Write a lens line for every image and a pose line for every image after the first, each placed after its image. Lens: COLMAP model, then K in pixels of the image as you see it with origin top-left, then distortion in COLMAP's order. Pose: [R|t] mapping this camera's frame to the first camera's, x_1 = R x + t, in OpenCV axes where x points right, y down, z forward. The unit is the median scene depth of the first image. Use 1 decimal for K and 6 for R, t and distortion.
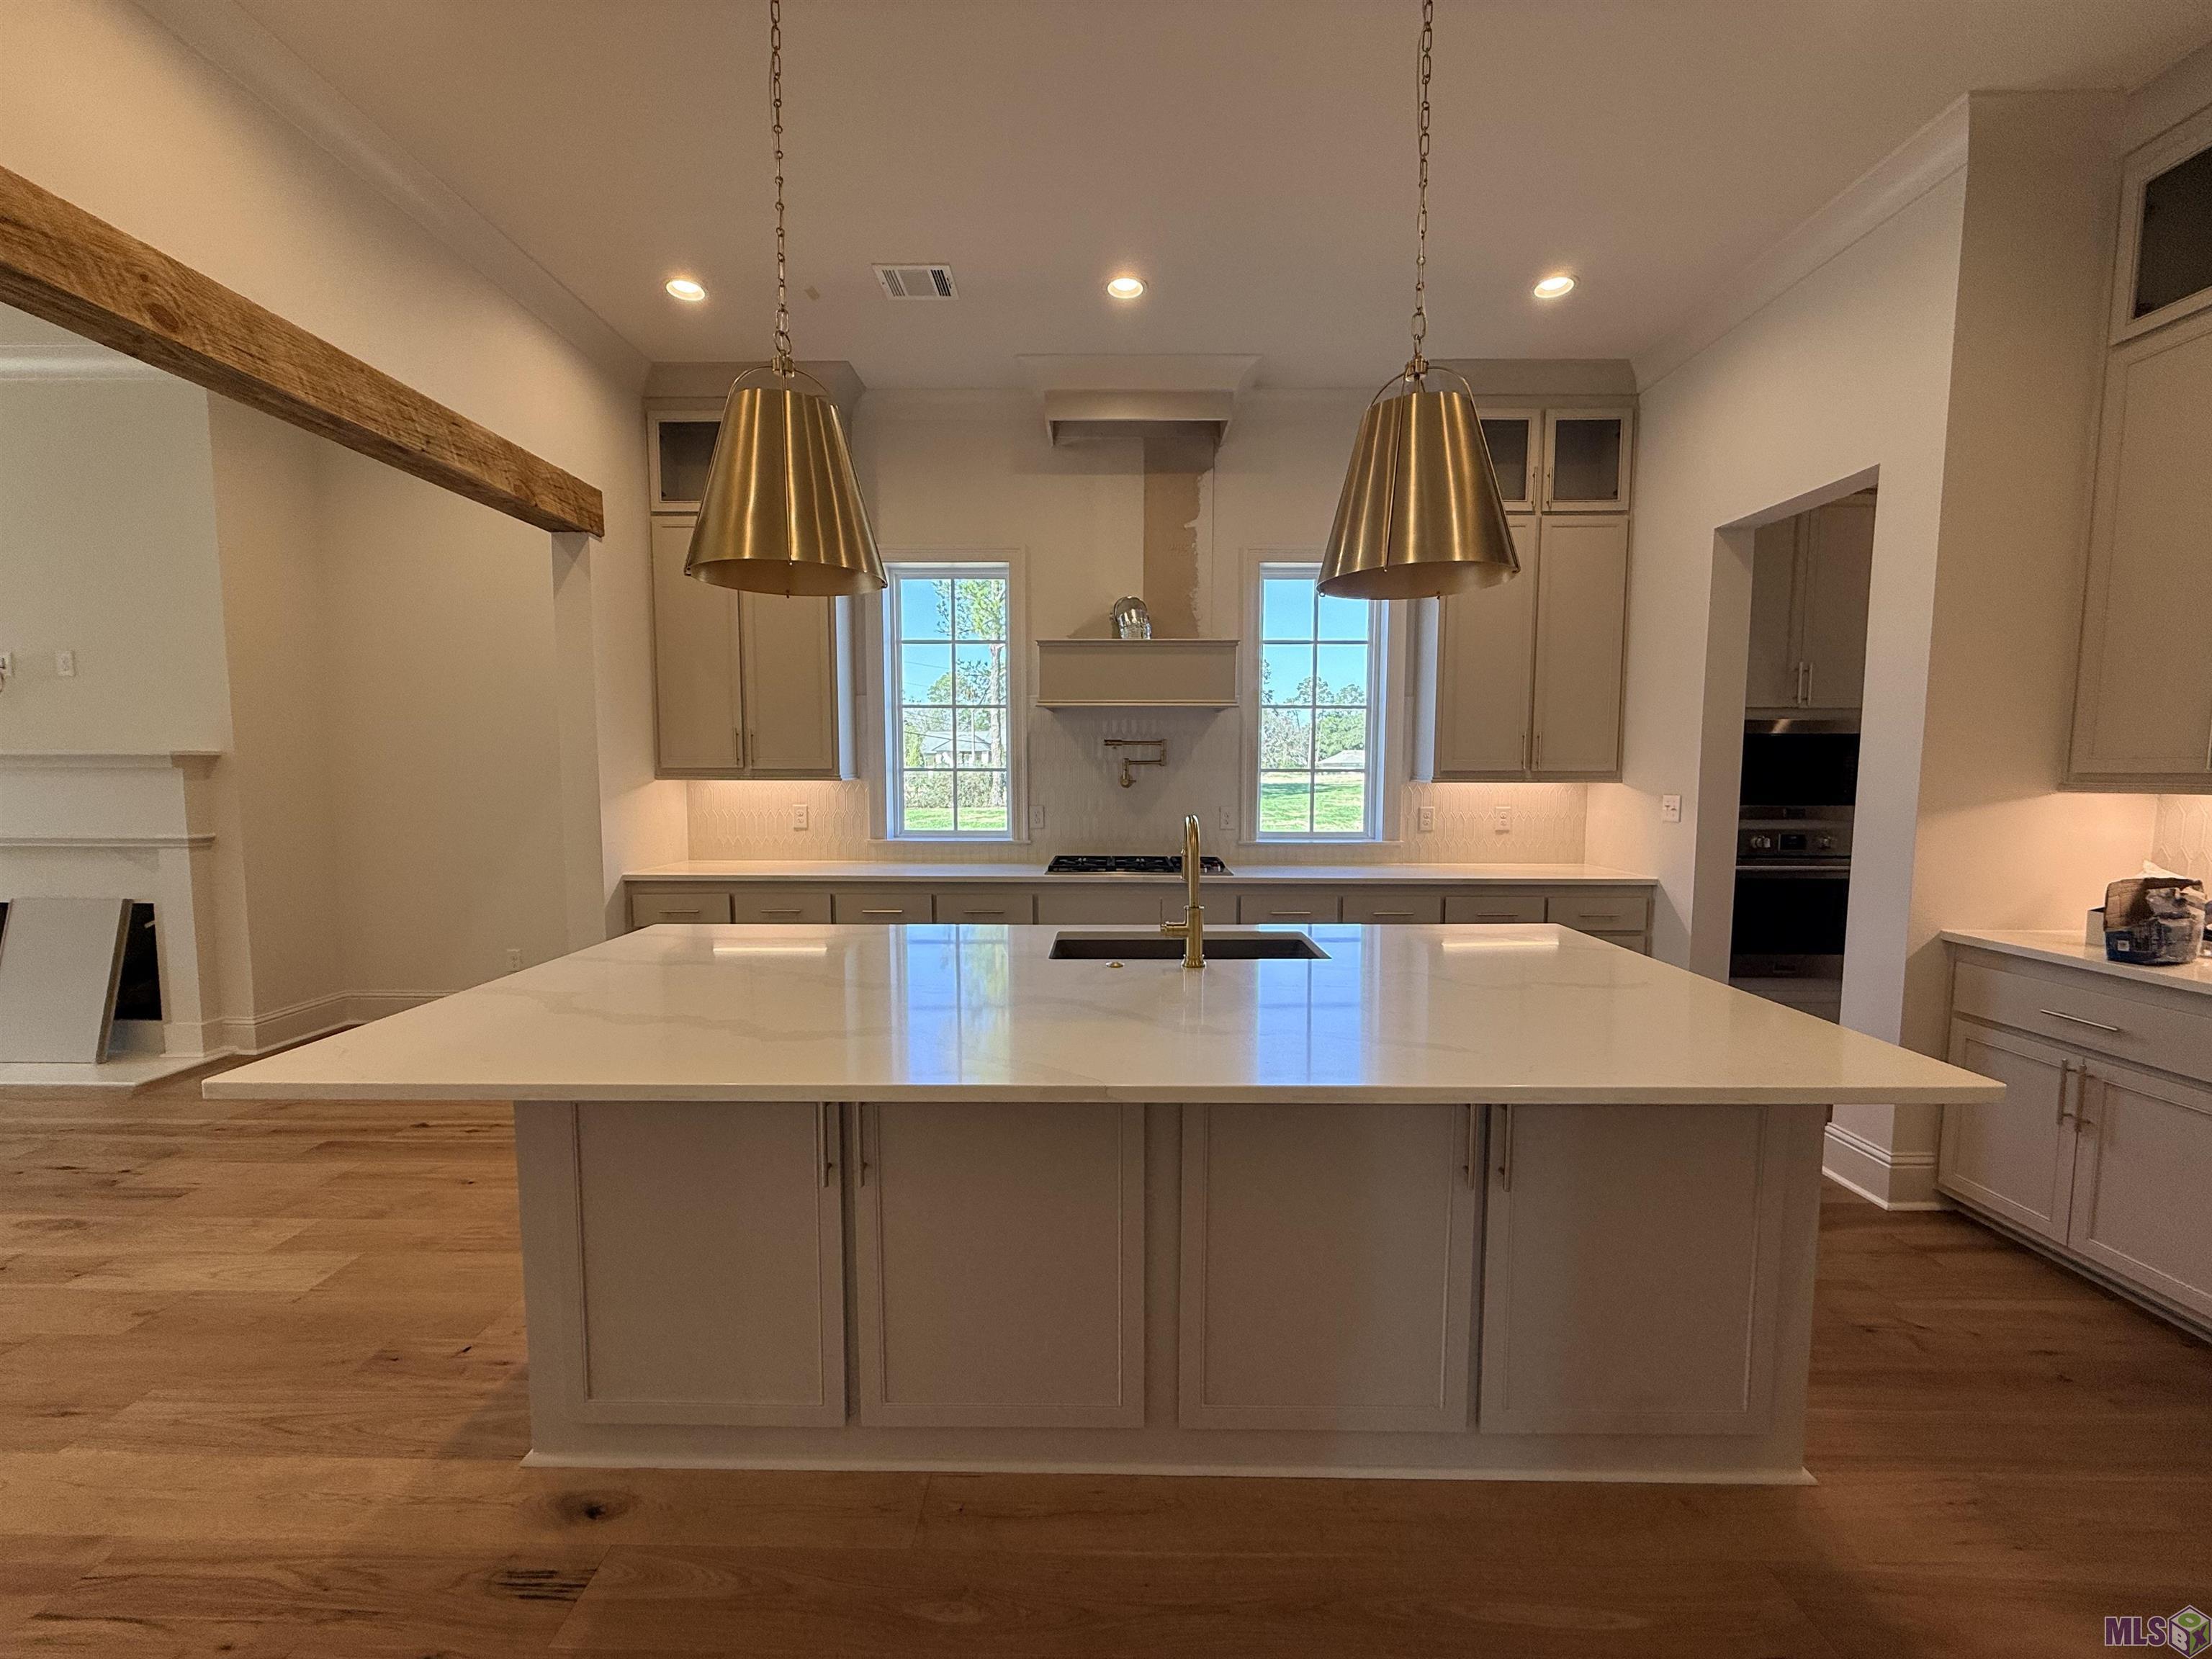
lens RADIAL K [[877.0, 0, 1097.3], [0, 877.0, 837.3], [0, 0, 1]] dist [-0.001244, -0.000210]
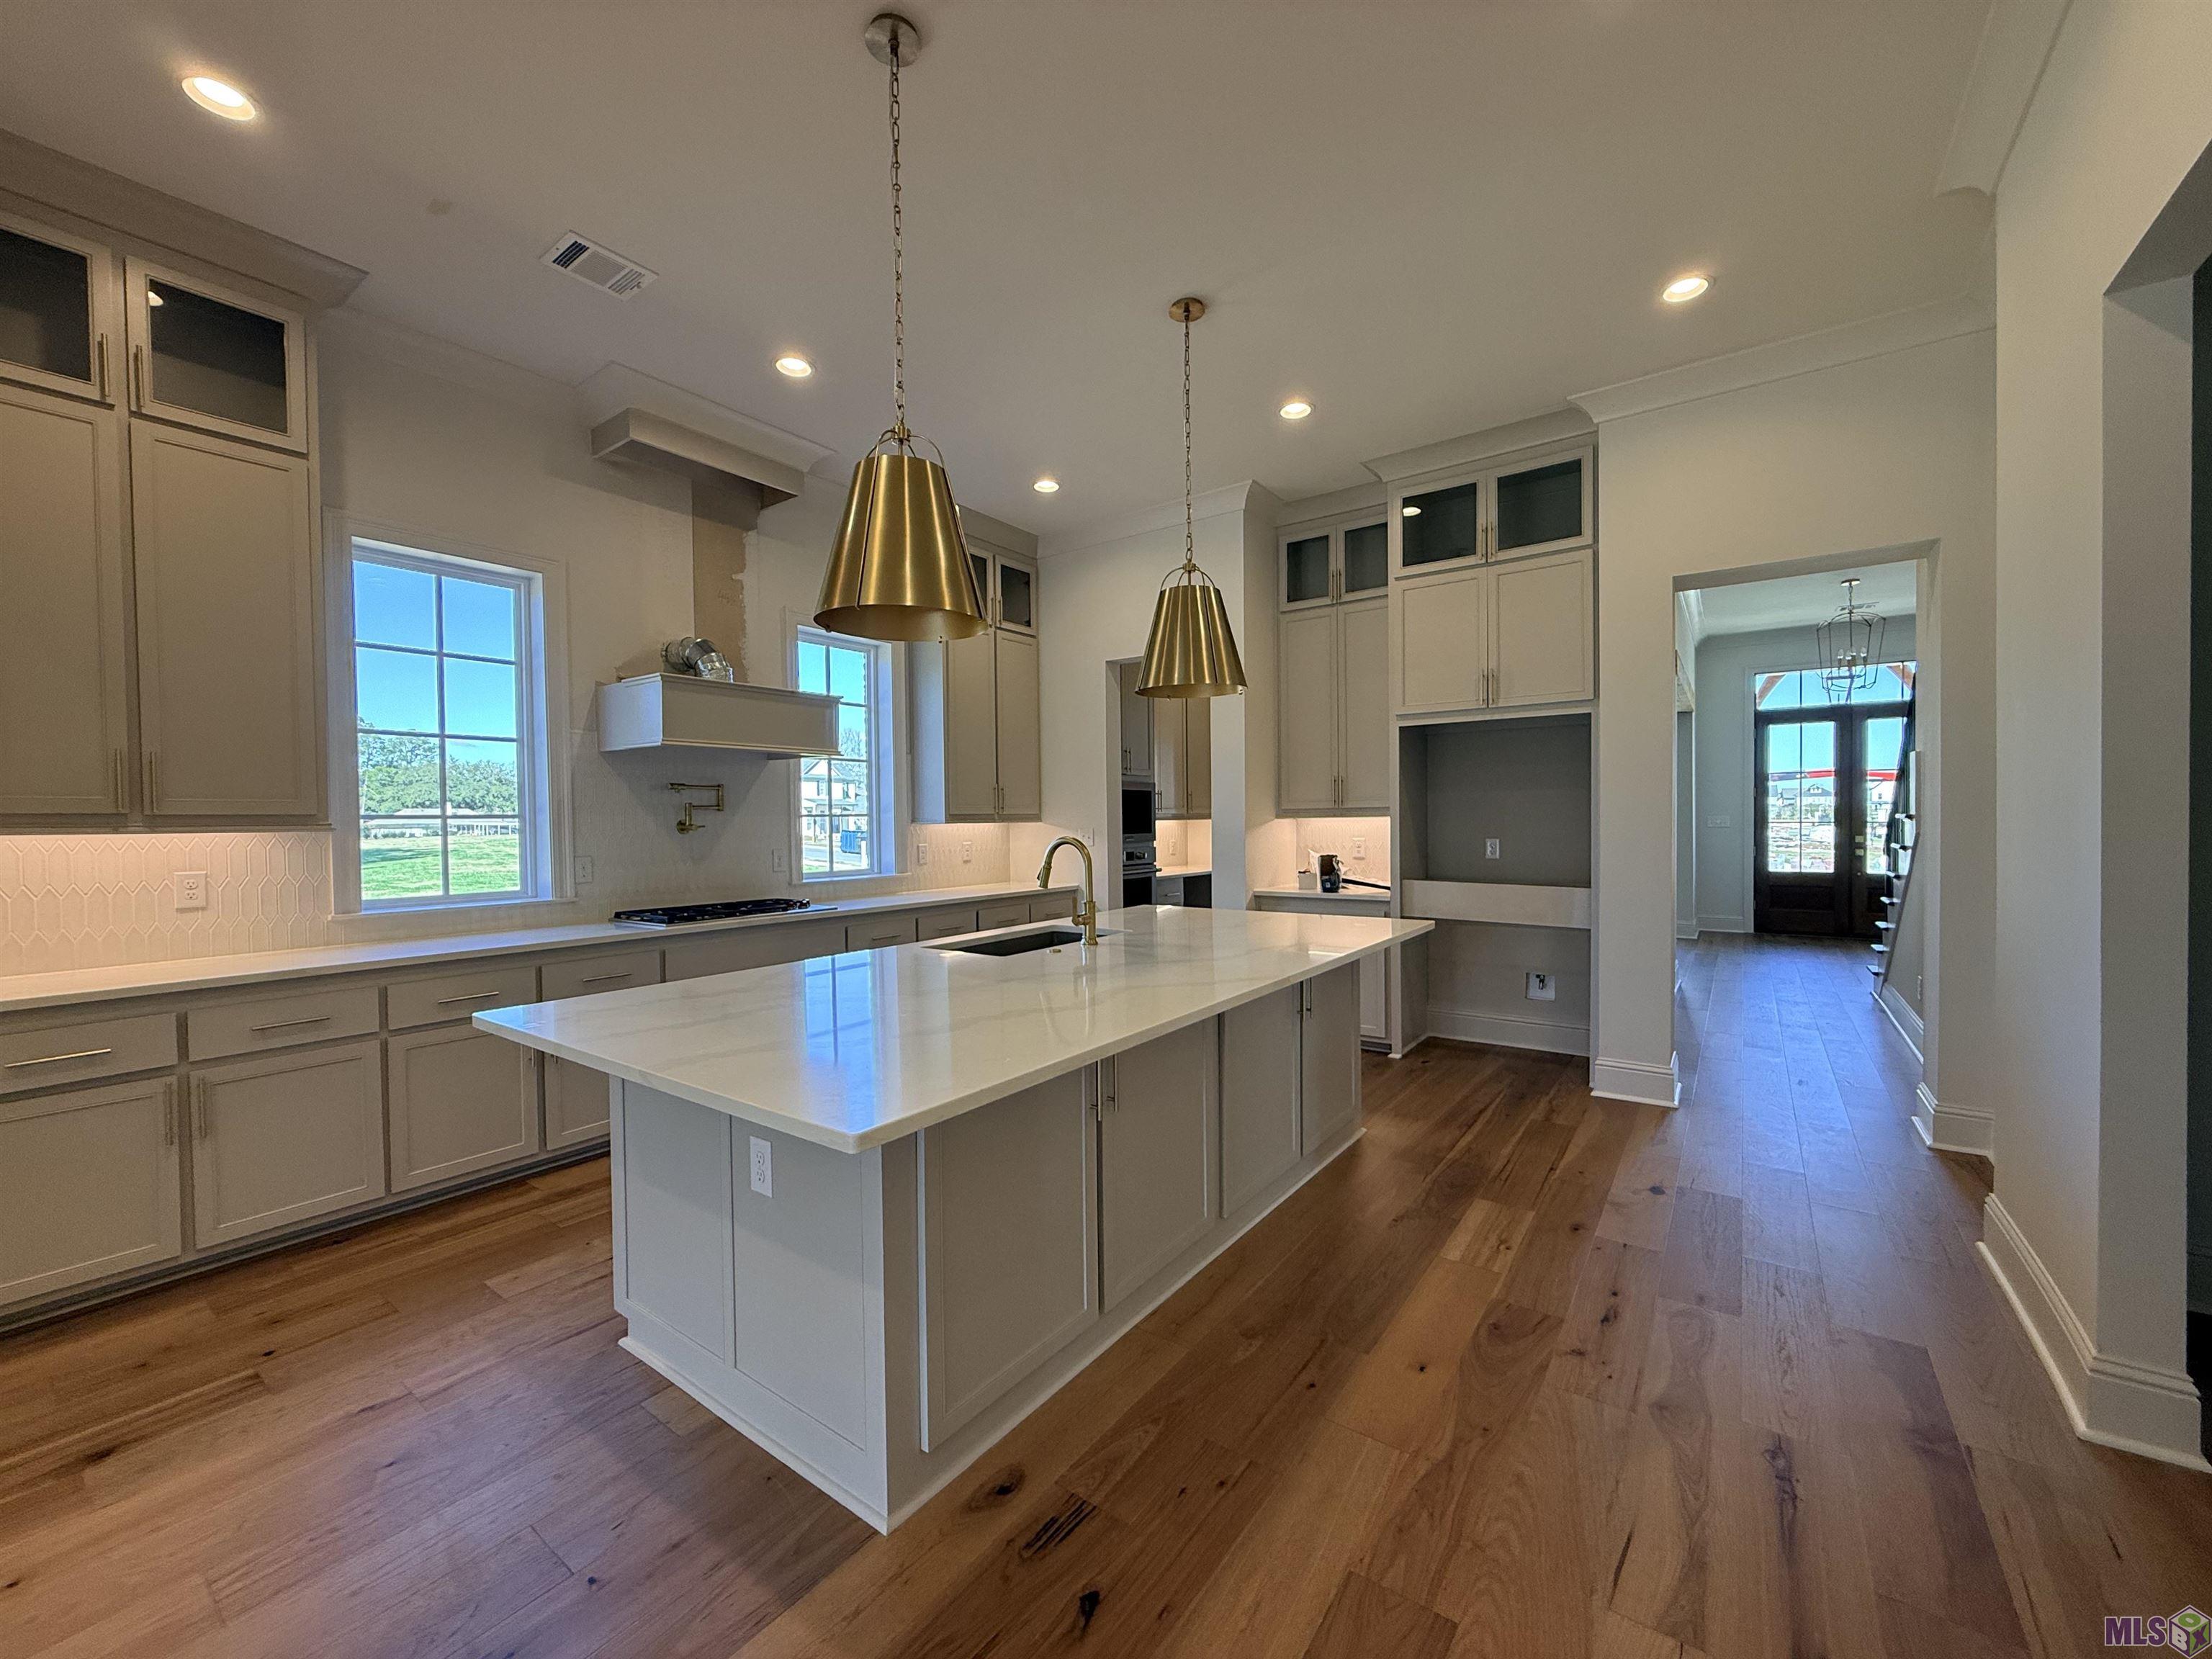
lens RADIAL K [[879.4, 0, 1106.0], [0, 879.4, 829.5], [0, 0, 1]] dist [0.009689, 0.000173]
pose [[0.578748, -0.017174, 0.815326, -0.504163], [0.079144, 0.996242, -0.035194, 0.009201], [-0.811657, 0.084896, 0.577932, 0.080326]]
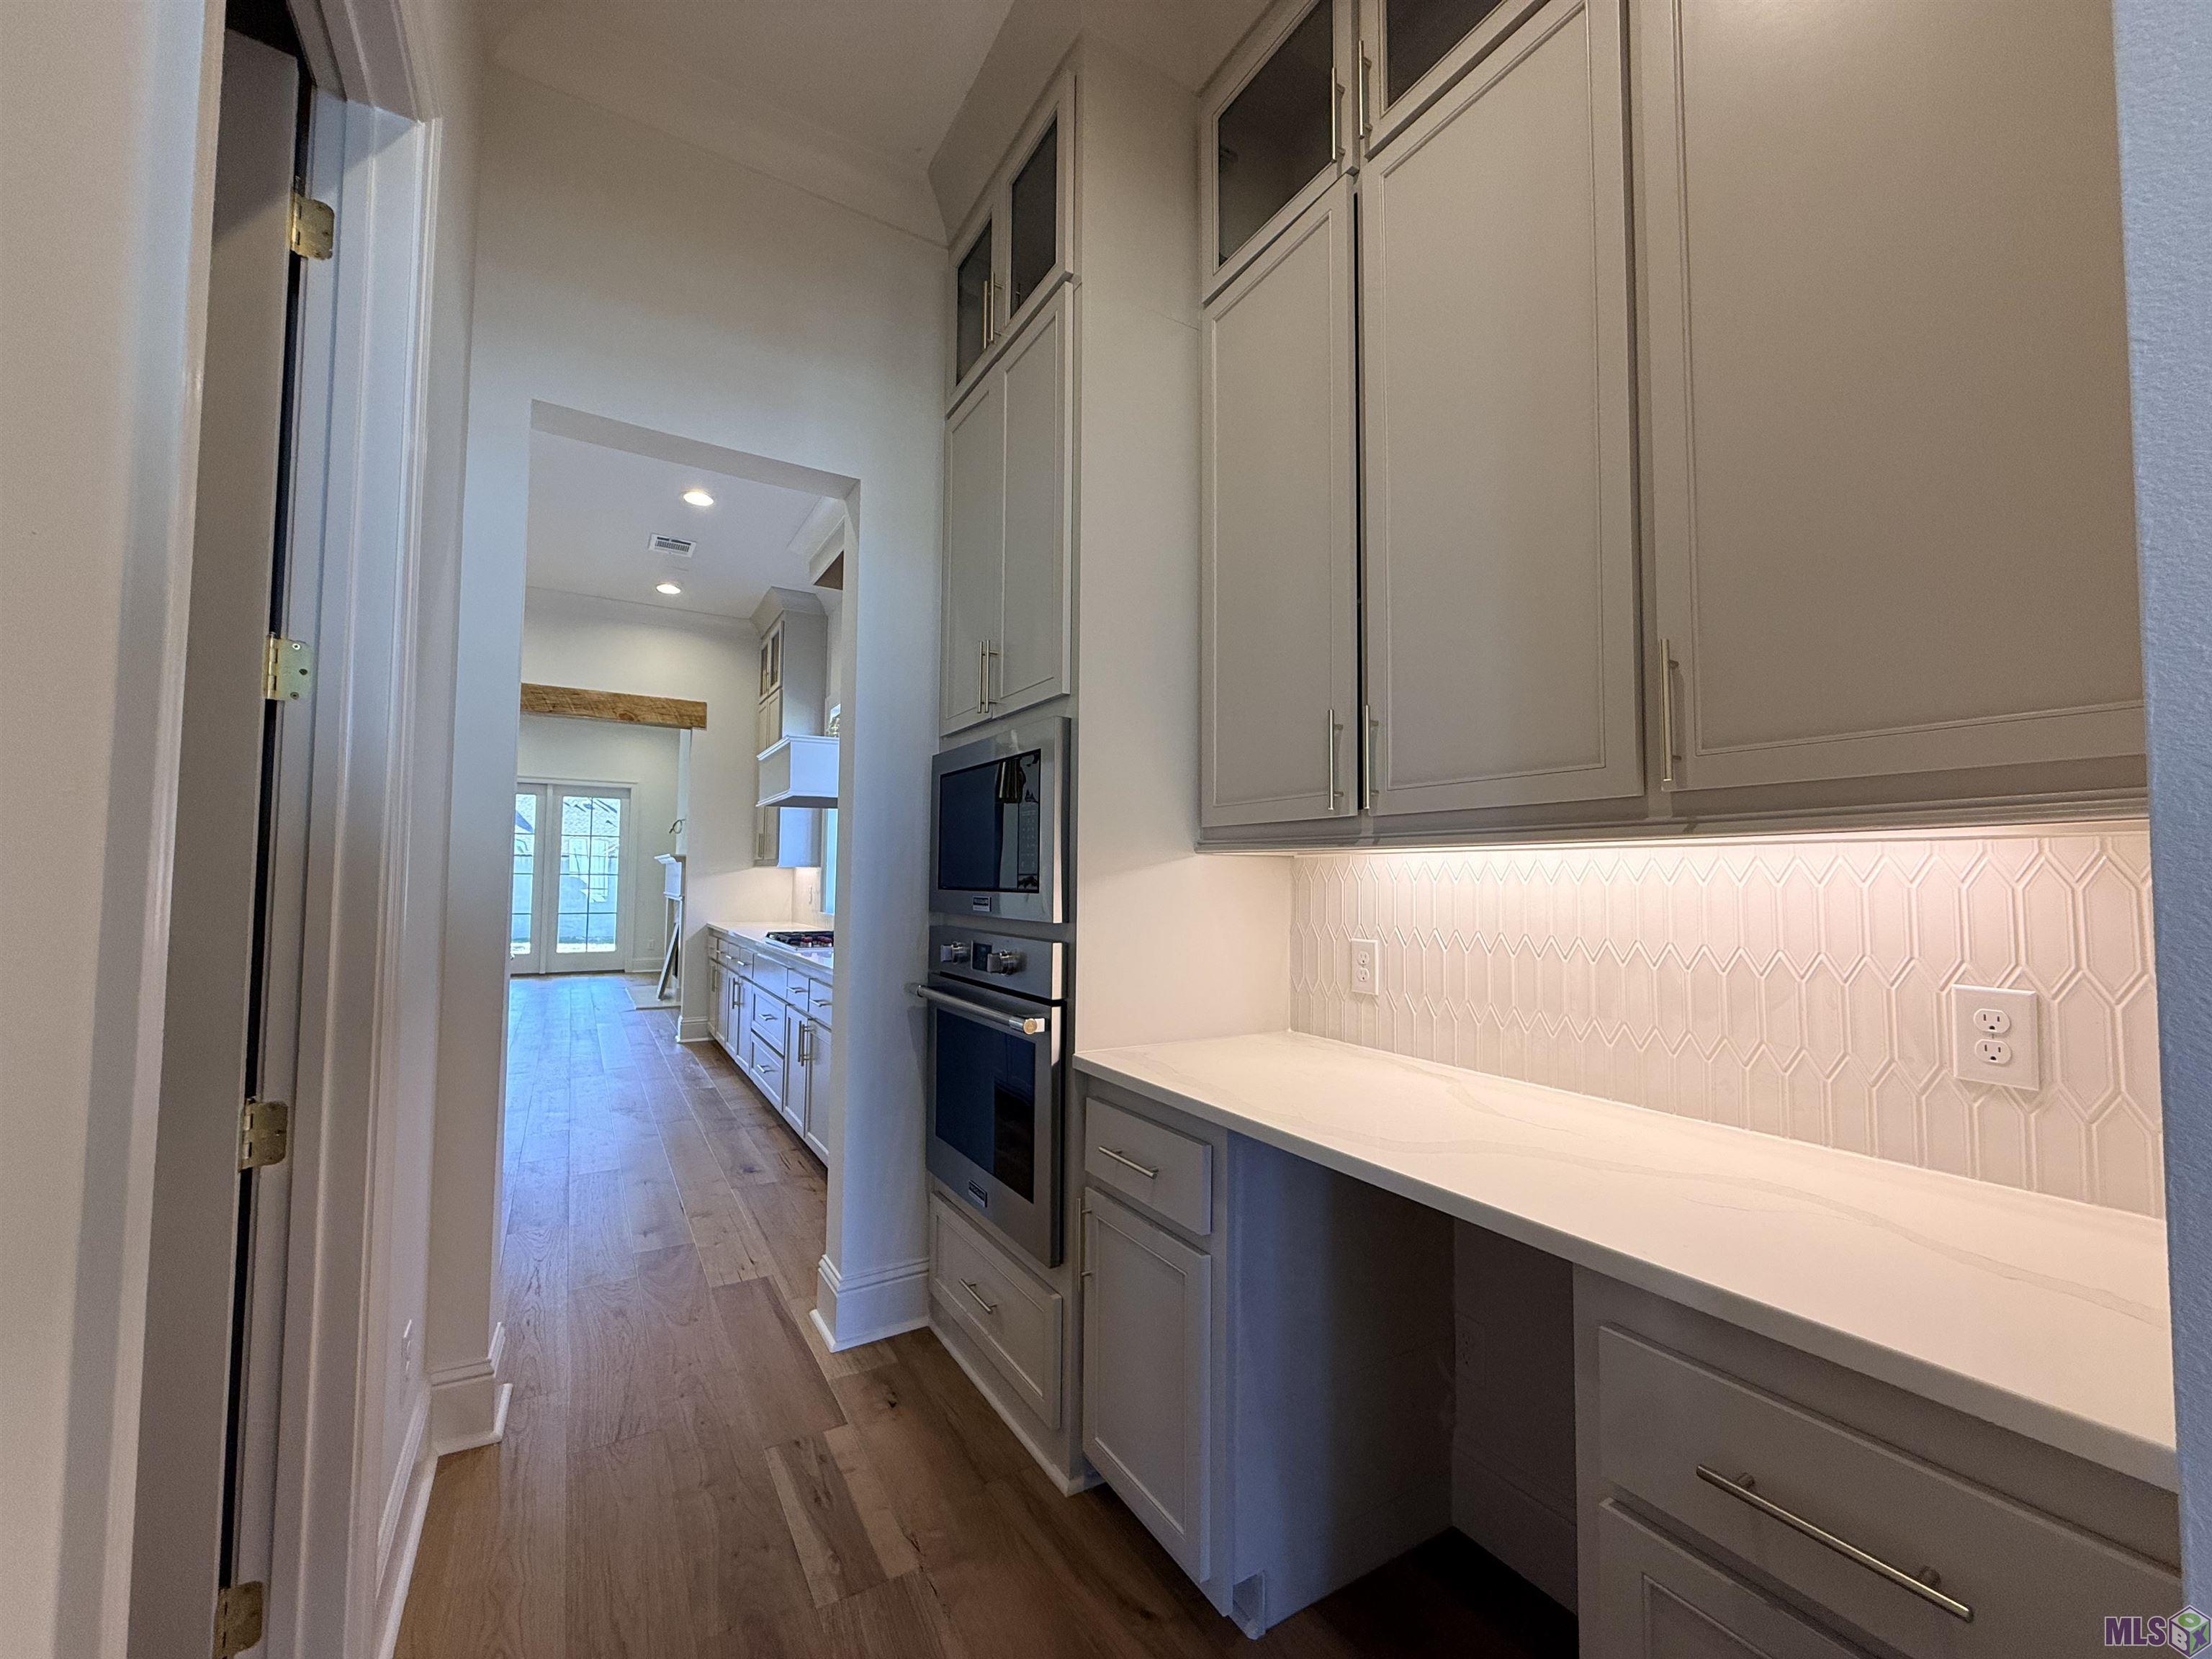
lens RADIAL K [[877.0, 0, 1097.3], [0, 877.0, 837.3], [0, 0, 1]] dist [-0.001244, -0.000210]
pose [[0.520875, -0.037526, -0.852808, 1.168477], [-0.077316, 0.992853, -0.090911, -0.023517], [0.850125, 0.113289, 0.514251, 0.697282]]
